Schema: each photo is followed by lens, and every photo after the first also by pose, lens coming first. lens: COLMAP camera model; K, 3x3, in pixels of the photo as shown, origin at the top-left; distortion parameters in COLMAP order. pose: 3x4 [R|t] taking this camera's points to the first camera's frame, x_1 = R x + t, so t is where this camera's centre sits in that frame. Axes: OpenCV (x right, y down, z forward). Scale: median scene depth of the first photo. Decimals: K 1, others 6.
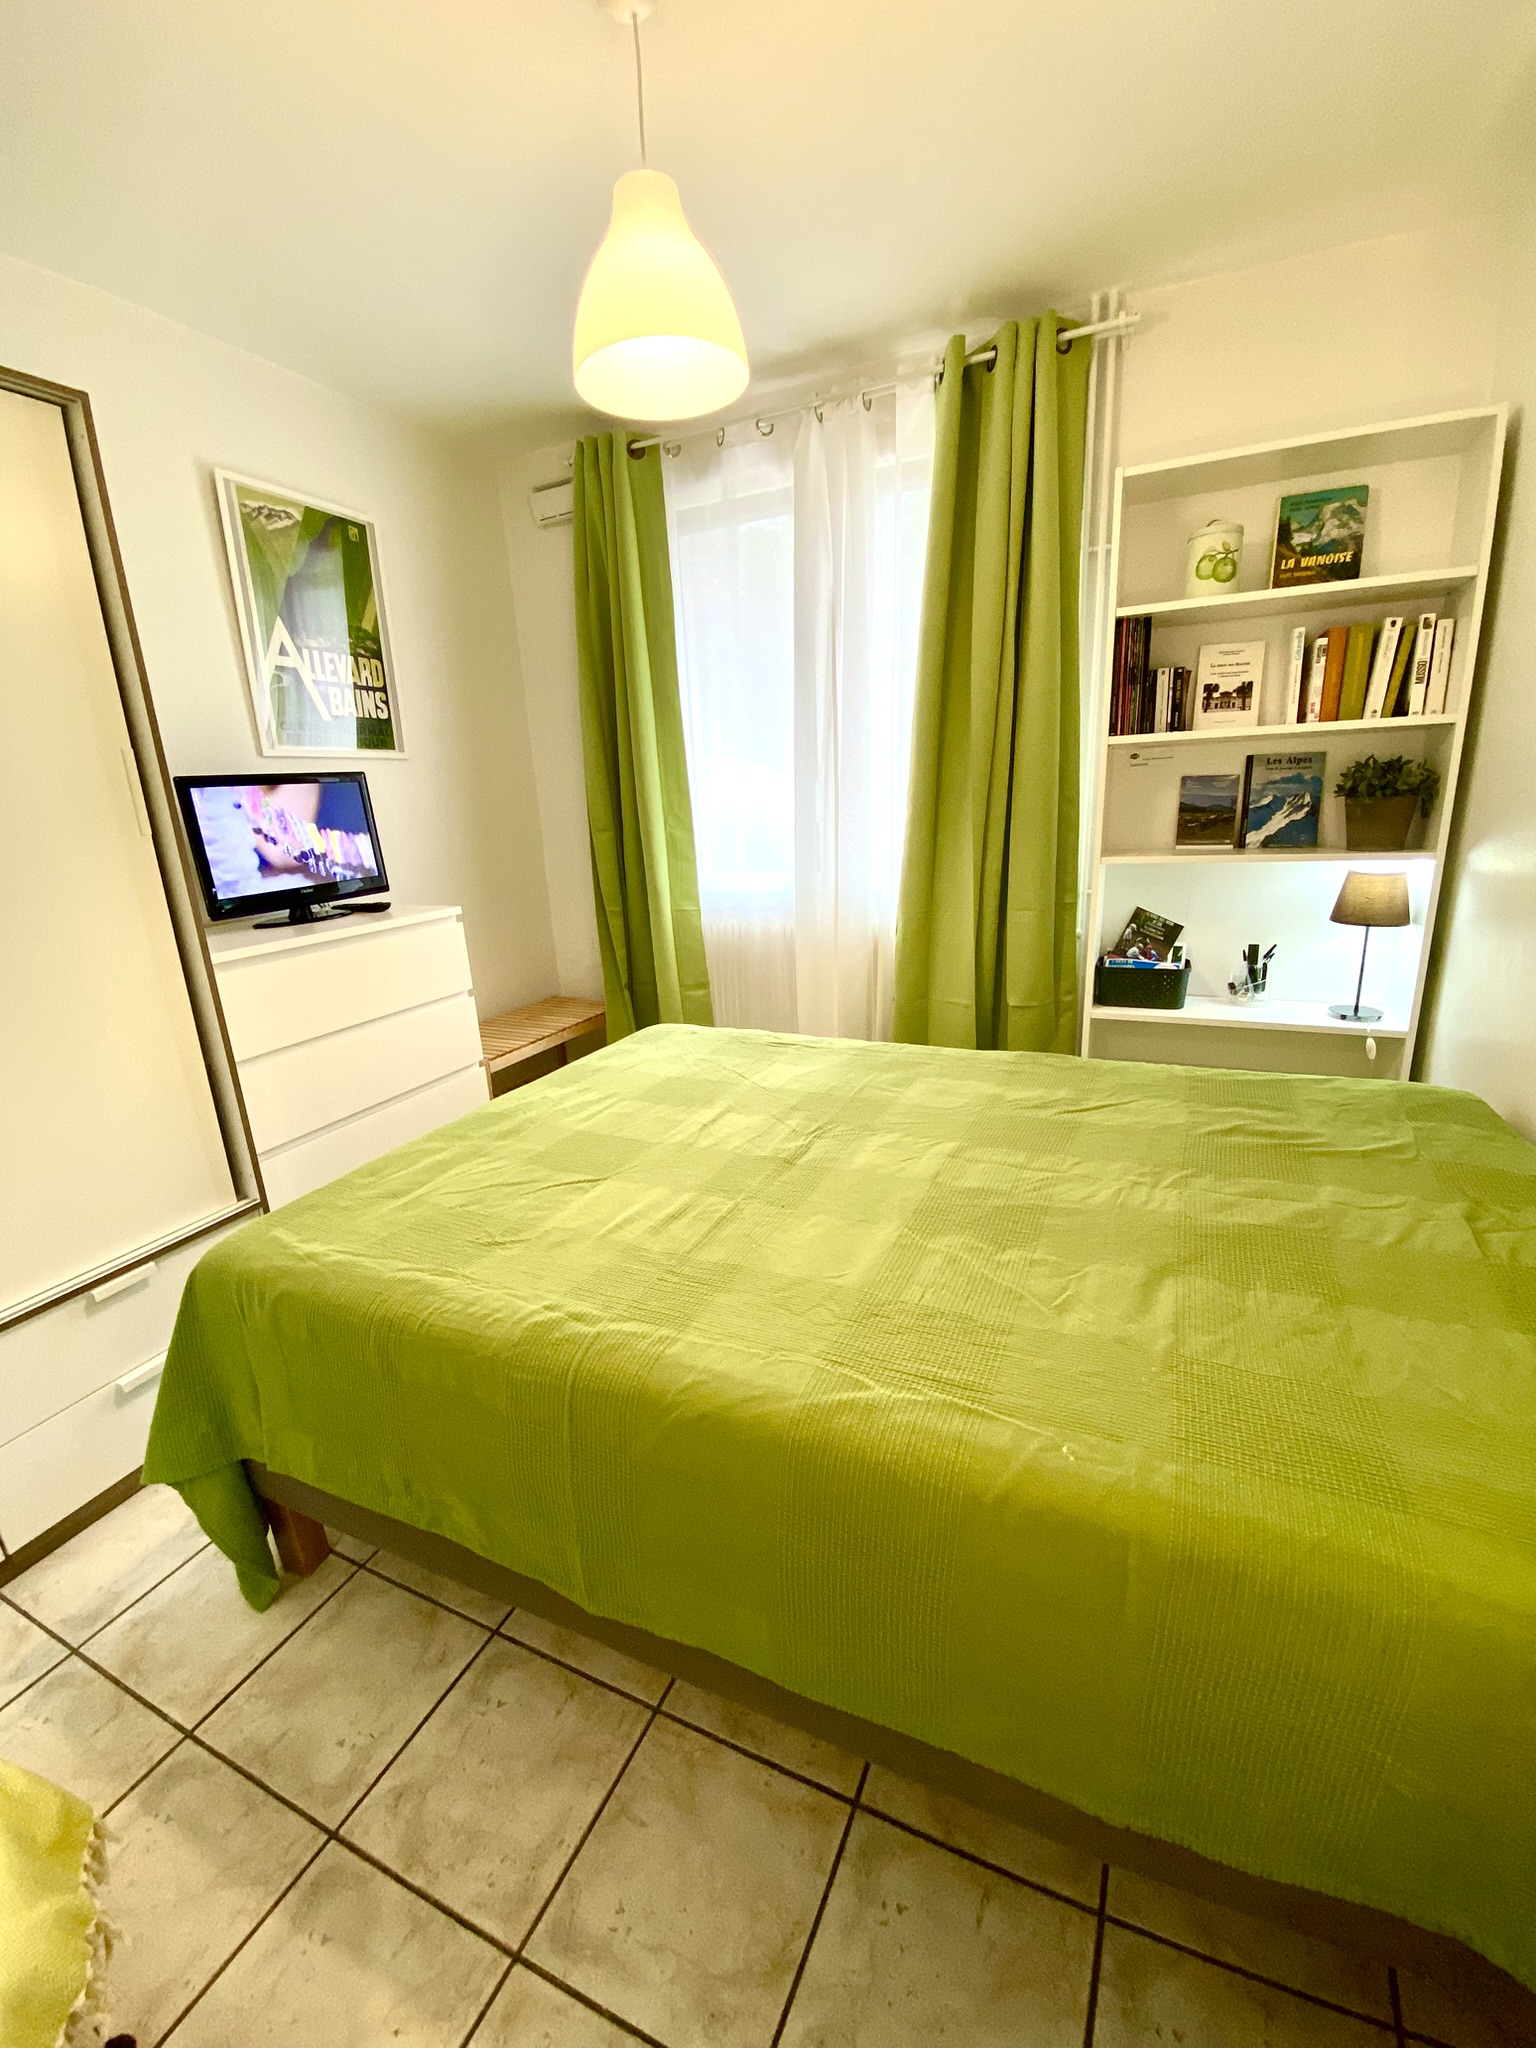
lens RADIAL K [[834.9, 0, 764.6], [0, 834.9, 1015.7], [0, 0, 1]] dist [-0.022542, -0.000154]
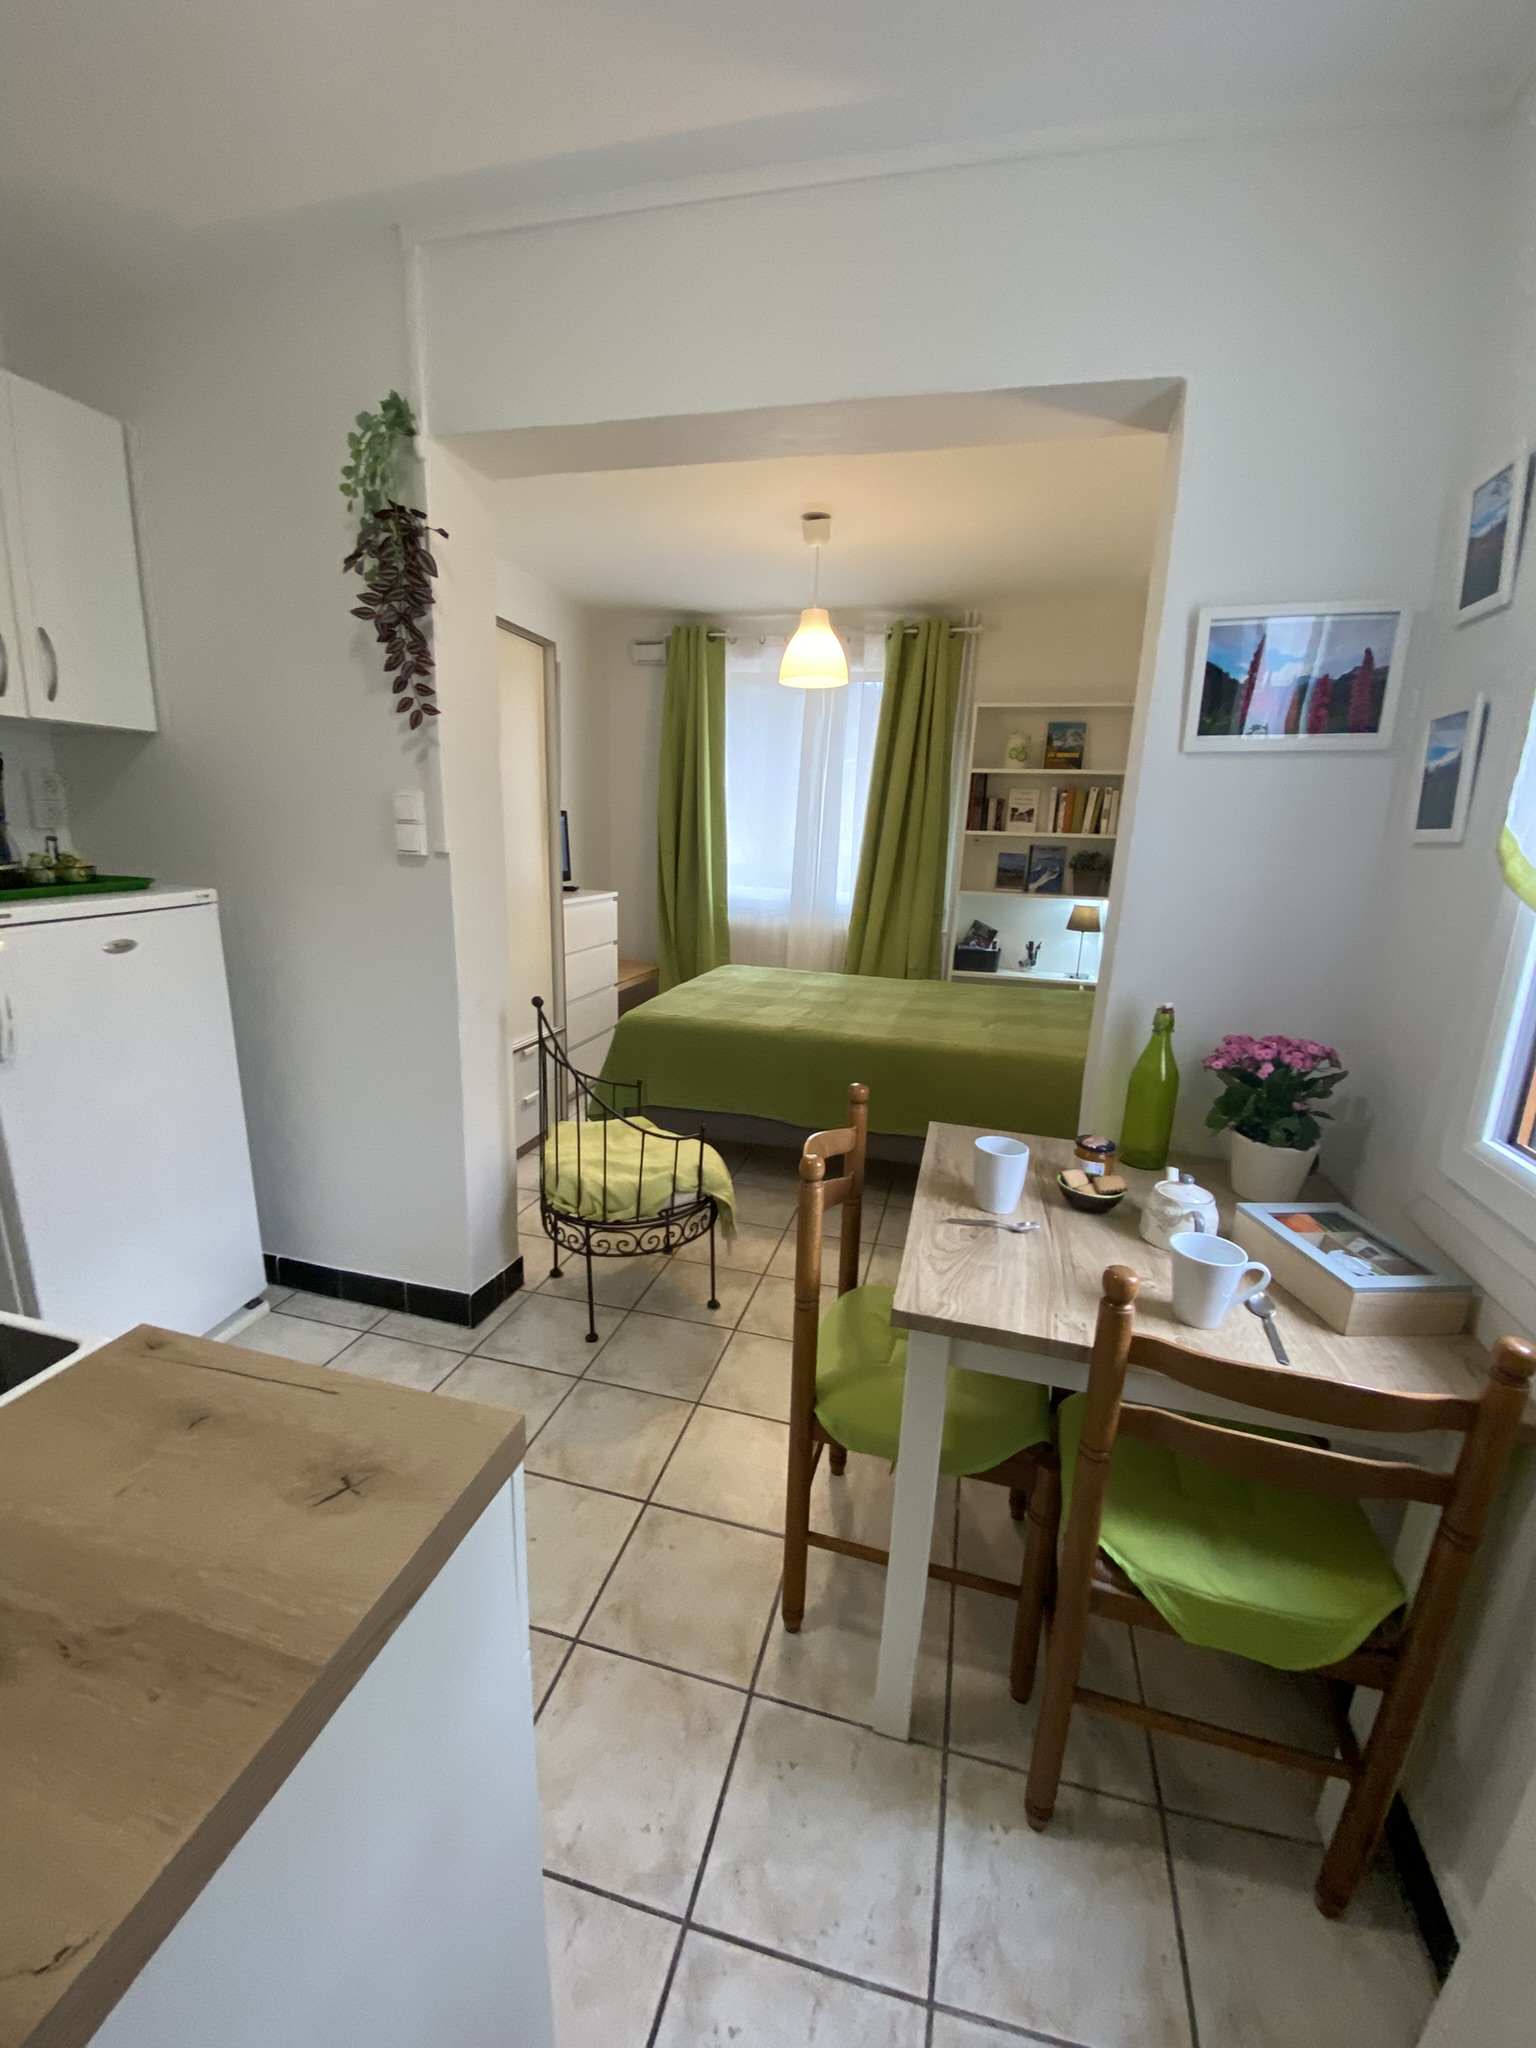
lens RADIAL K [[834.9, 0, 768.4], [0, 834.9, 1025.5], [0, 0, 1]] dist [-0.022542, -0.000154]
pose [[0.978415, 0.041797, 0.202380, -0.428881], [-0.035171, 0.998725, -0.036224, 0.217910], [-0.203636, 0.028324, 0.978637, -0.835882]]
